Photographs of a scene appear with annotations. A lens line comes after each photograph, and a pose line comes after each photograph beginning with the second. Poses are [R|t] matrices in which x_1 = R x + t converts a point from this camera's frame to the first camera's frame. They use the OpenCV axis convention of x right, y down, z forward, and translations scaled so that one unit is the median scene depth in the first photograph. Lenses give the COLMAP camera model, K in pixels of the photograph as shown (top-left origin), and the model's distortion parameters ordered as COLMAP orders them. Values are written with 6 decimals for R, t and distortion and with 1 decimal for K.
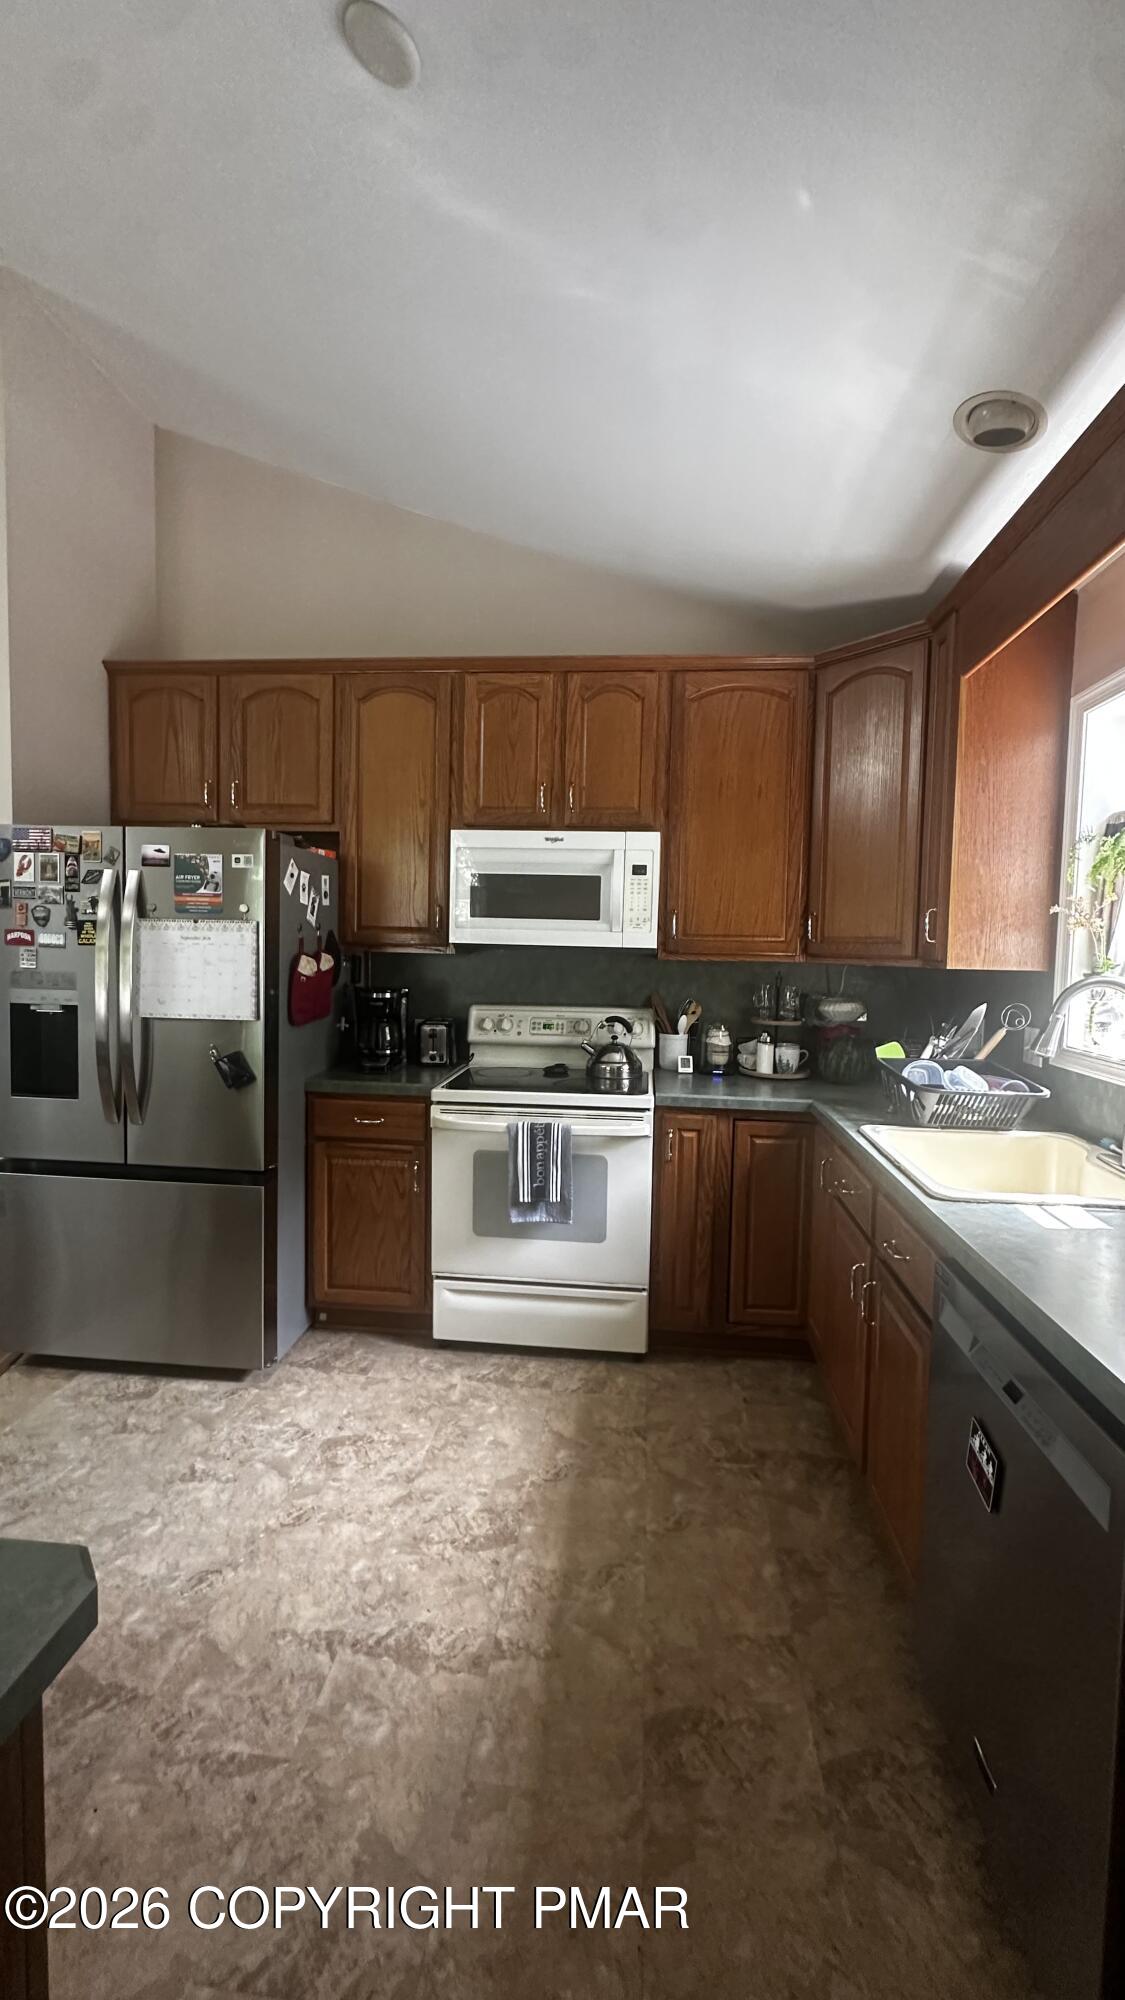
lens RADIAL K [[807.4, 0, 564.0], [0, 807.4, 998.7], [0, 0, 1]] dist [-0.002651, -0.000366]
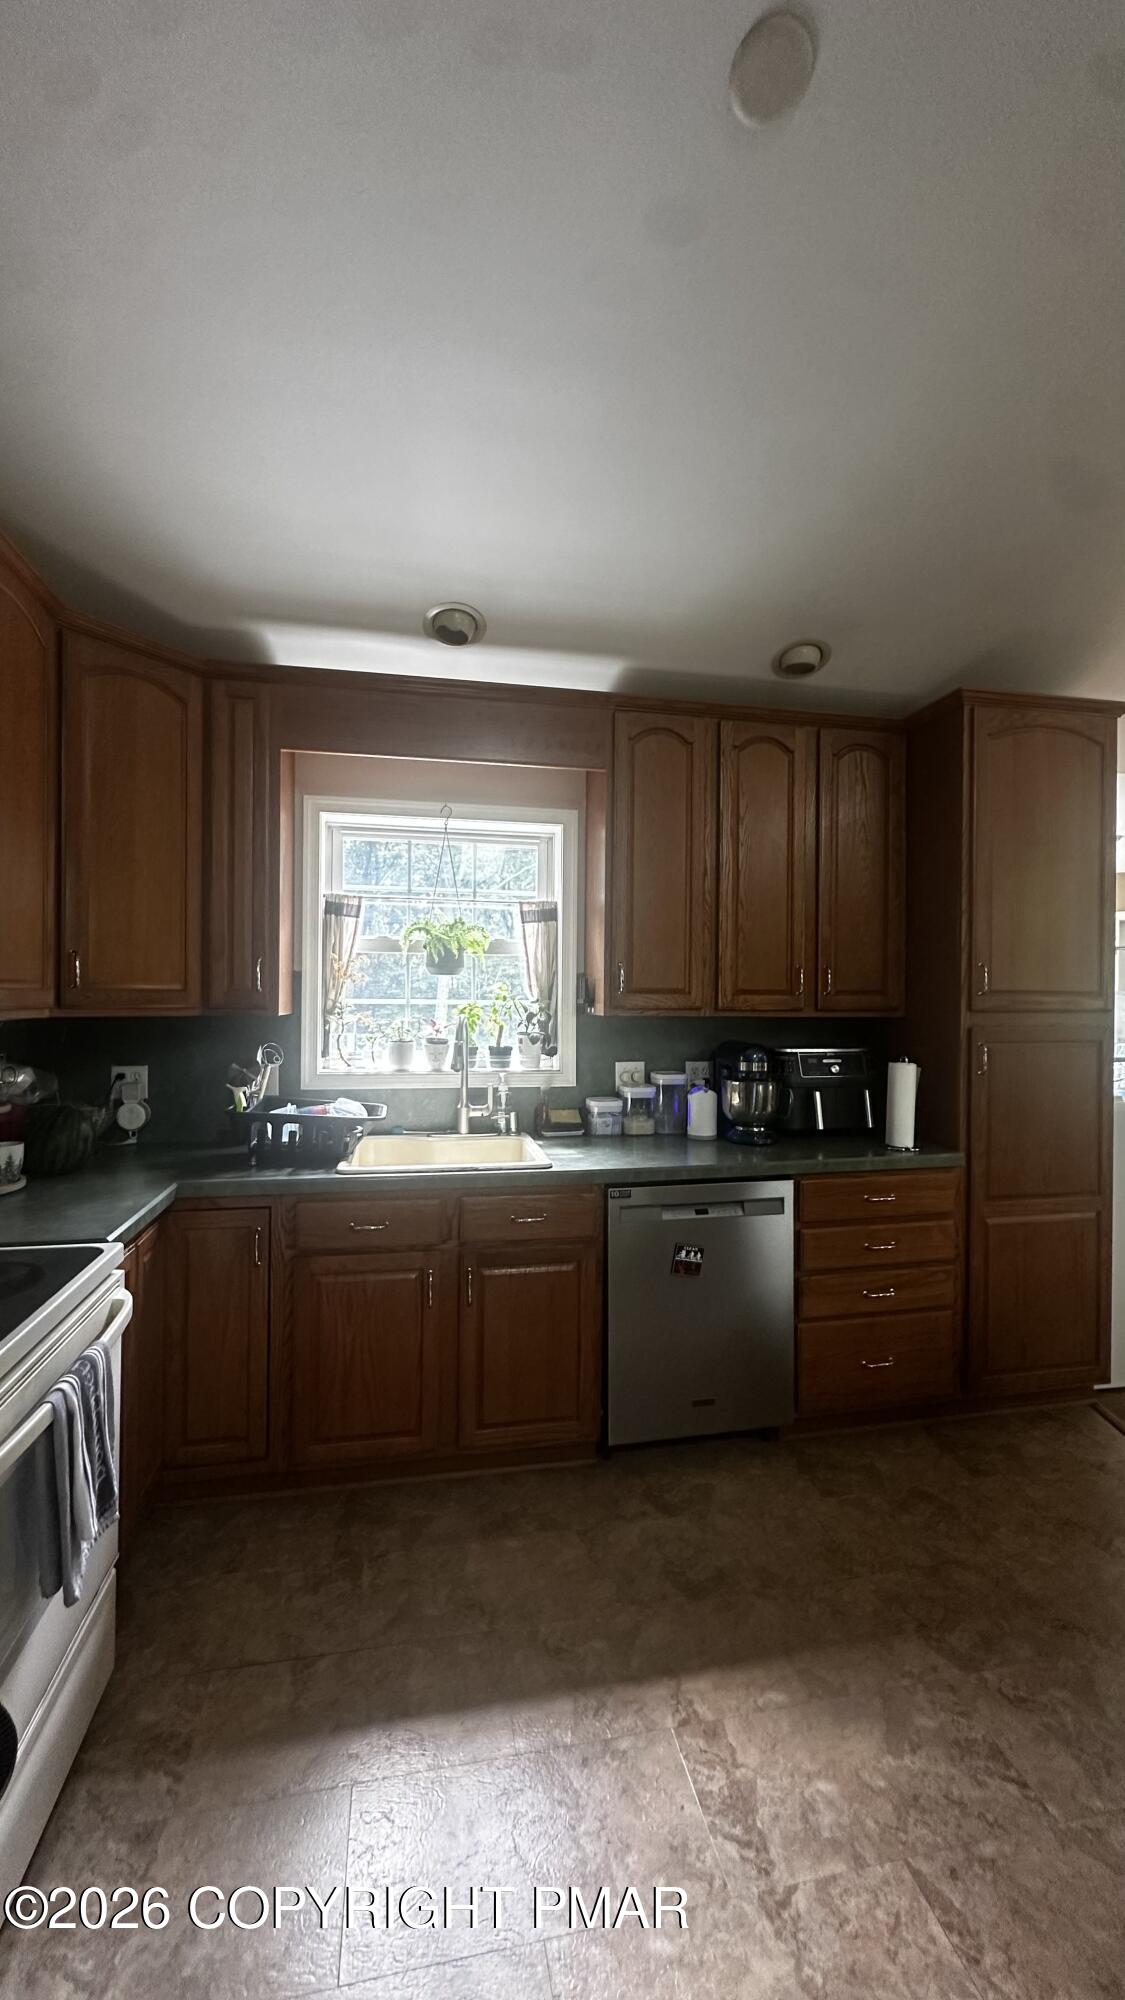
lens RADIAL K [[807.4, 0, 560.9], [0, 807.4, 999.8], [0, 0, 1]] dist [-0.002651, -0.000366]
pose [[-0.300332, -0.028424, 0.953411, -0.611063], [0.049017, 0.997775, 0.045187, -0.081957], [-0.952575, 0.060304, -0.298270, 0.892244]]
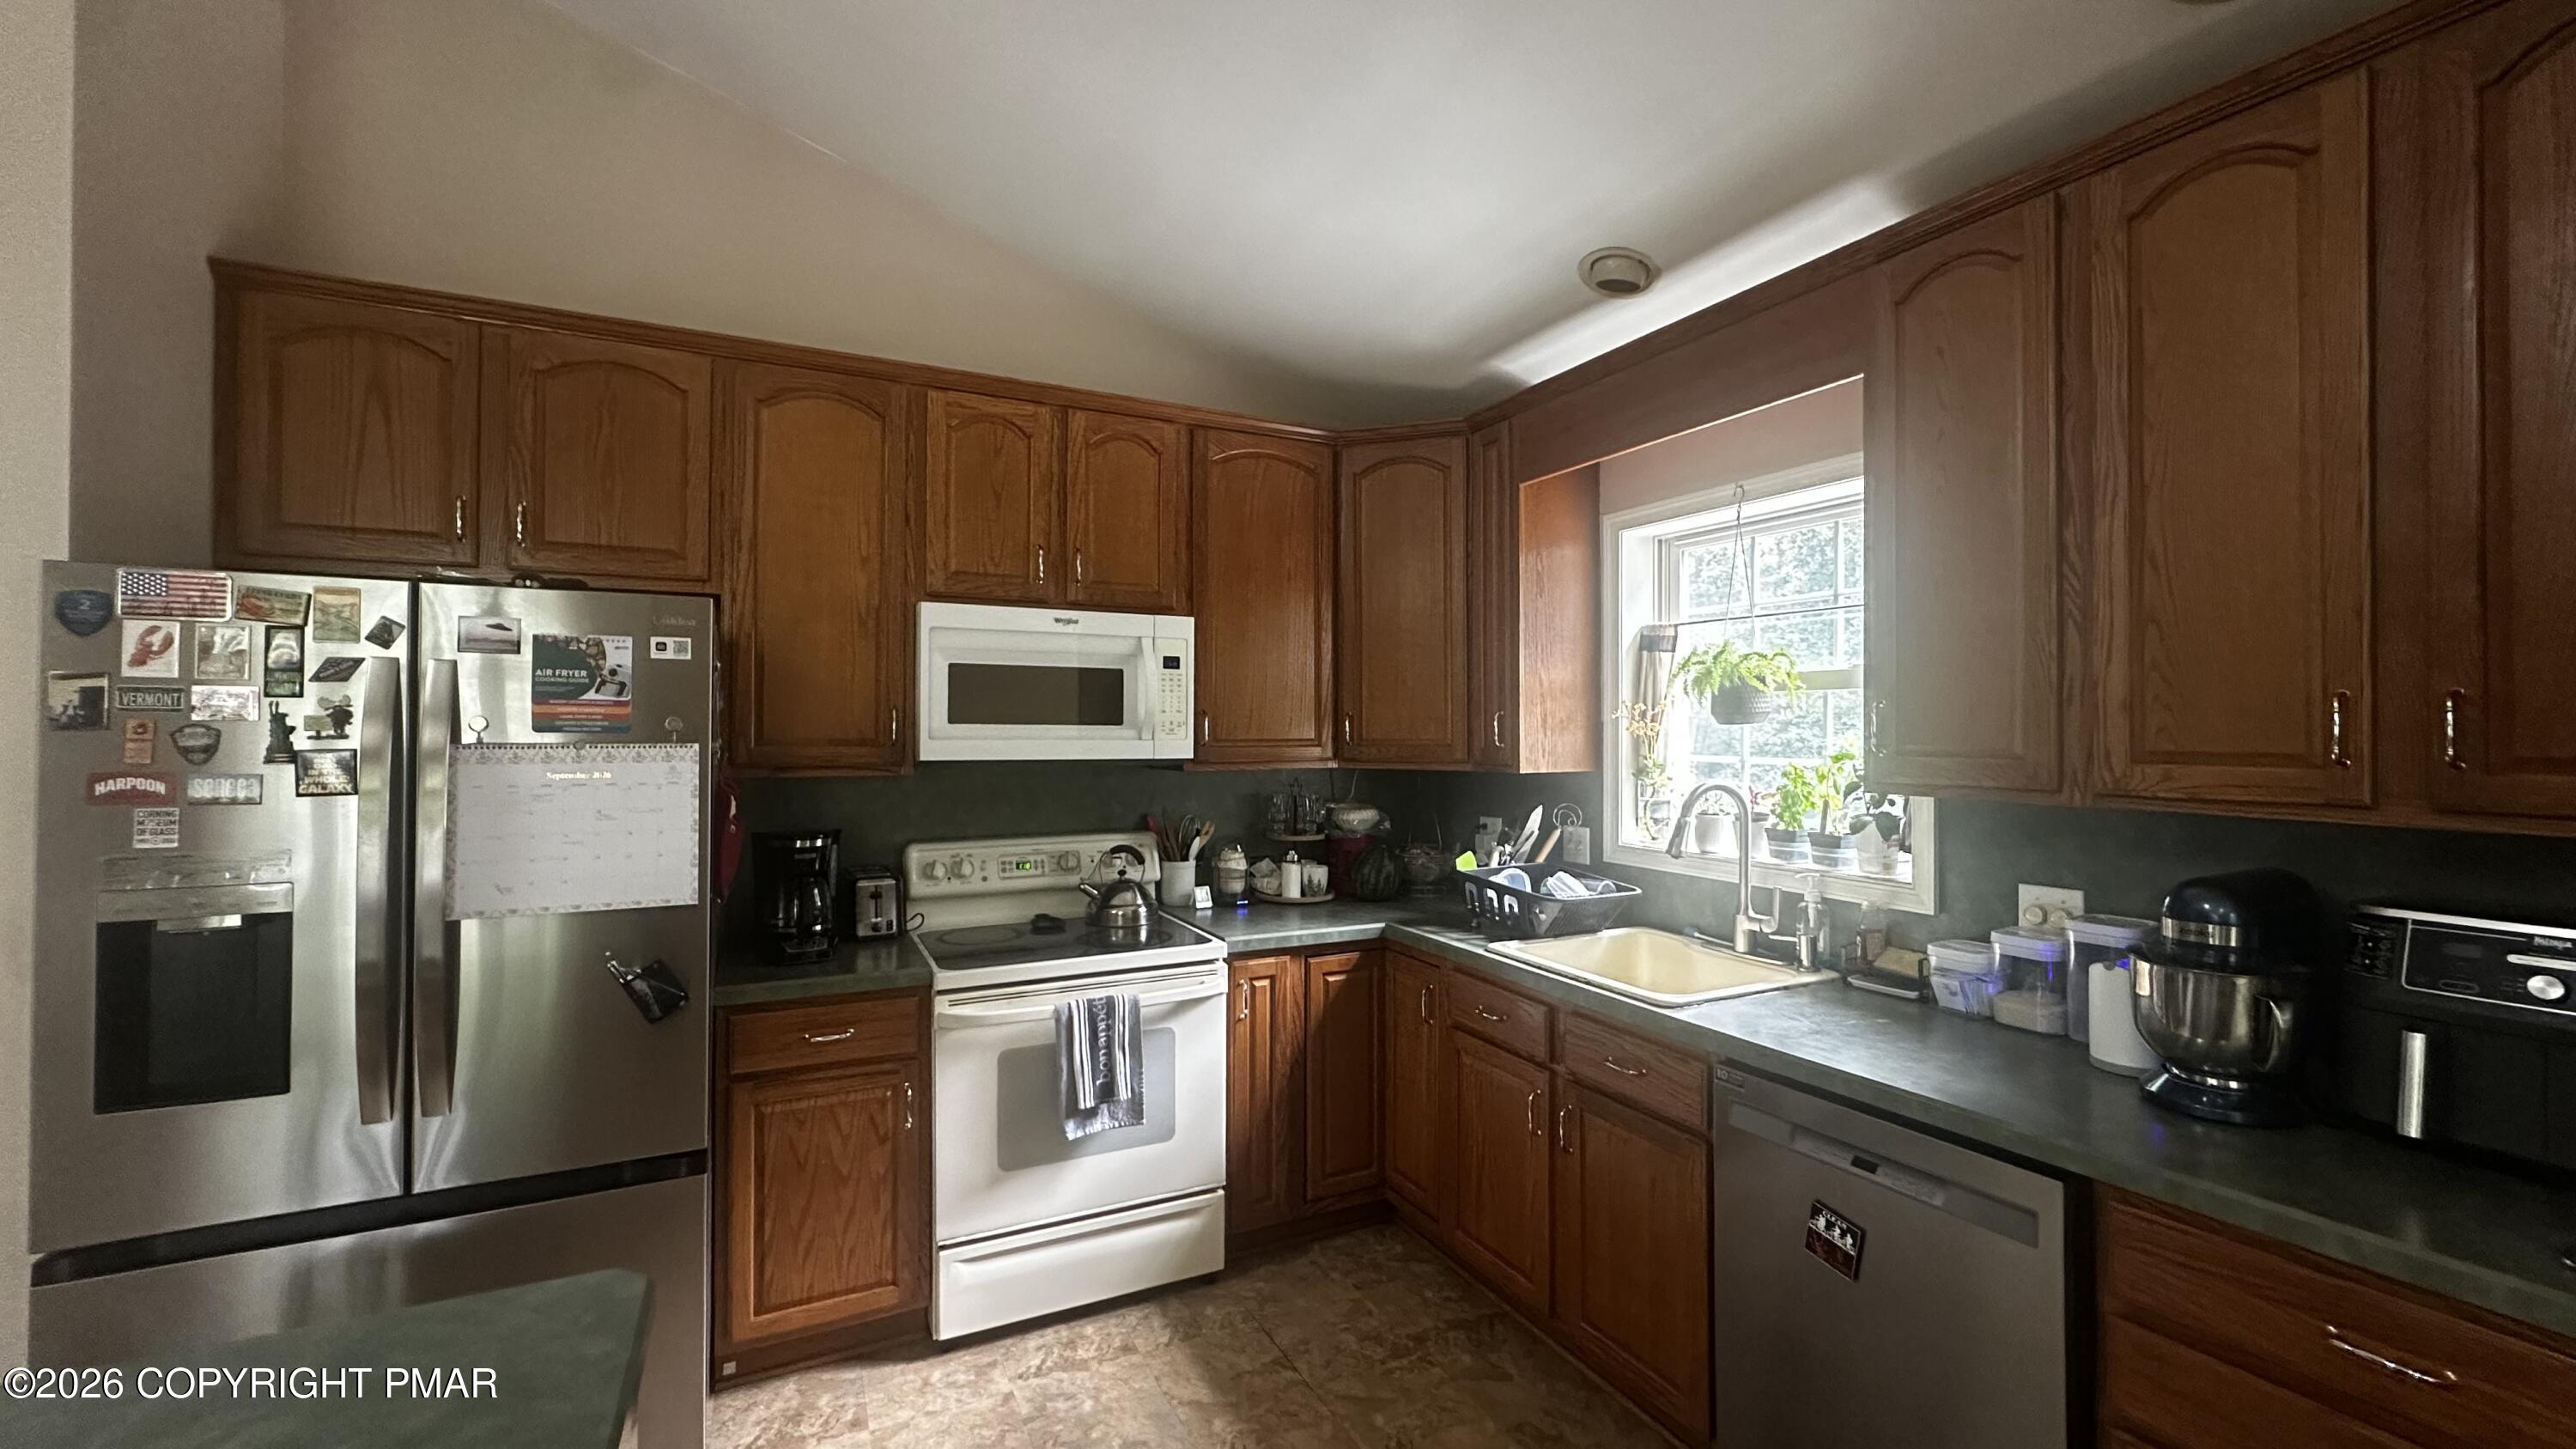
lens RADIAL K [[1040.0, 0, 1285.6], [0, 1040.0, 724.0], [0, 0, 1]] dist [-0.002651, -0.000366]
pose [[0.844296, -0.018752, 0.535550, -0.416880], [0.052200, 0.997513, -0.047366, -0.048268], [-0.533329, 0.067947, 0.843174, 0.072596]]
